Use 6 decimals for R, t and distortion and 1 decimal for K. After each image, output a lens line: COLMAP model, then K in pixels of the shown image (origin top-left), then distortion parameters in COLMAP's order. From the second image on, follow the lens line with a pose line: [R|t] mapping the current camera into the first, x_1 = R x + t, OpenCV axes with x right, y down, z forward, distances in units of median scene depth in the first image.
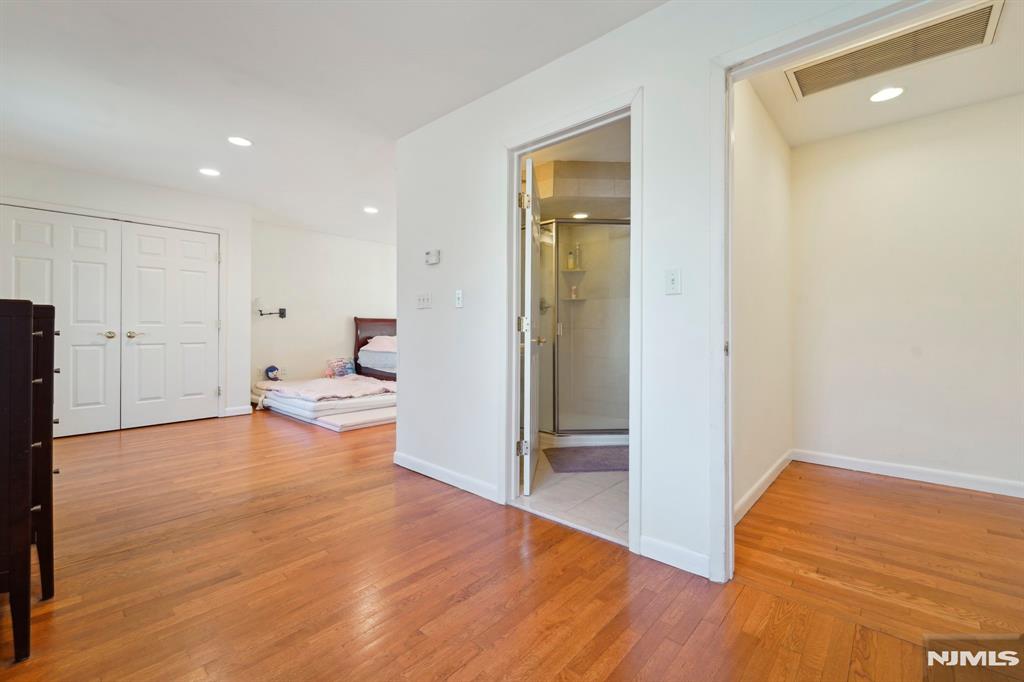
lens RADIAL K [[425.1, 0, 505.8], [0, 425.1, 325.6], [0, 0, 1]] dist [0.008098, -0.003780]
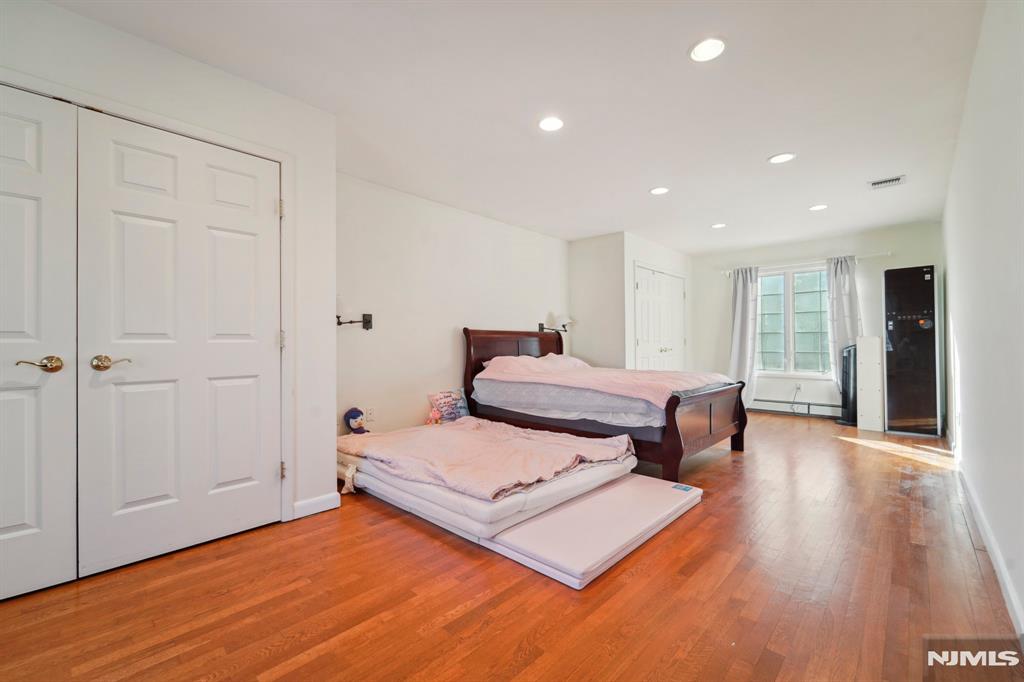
lens RADIAL K [[425.1, 0, 506.7], [0, 425.1, 341.7], [0, 0, 1]] dist [0.008098, -0.003780]
pose [[0.999460, -0.011256, -0.030882, -0.387871], [0.011190, 0.999935, -0.002294, 0.004300], [0.030906, 0.001947, 0.999520, 0.499618]]
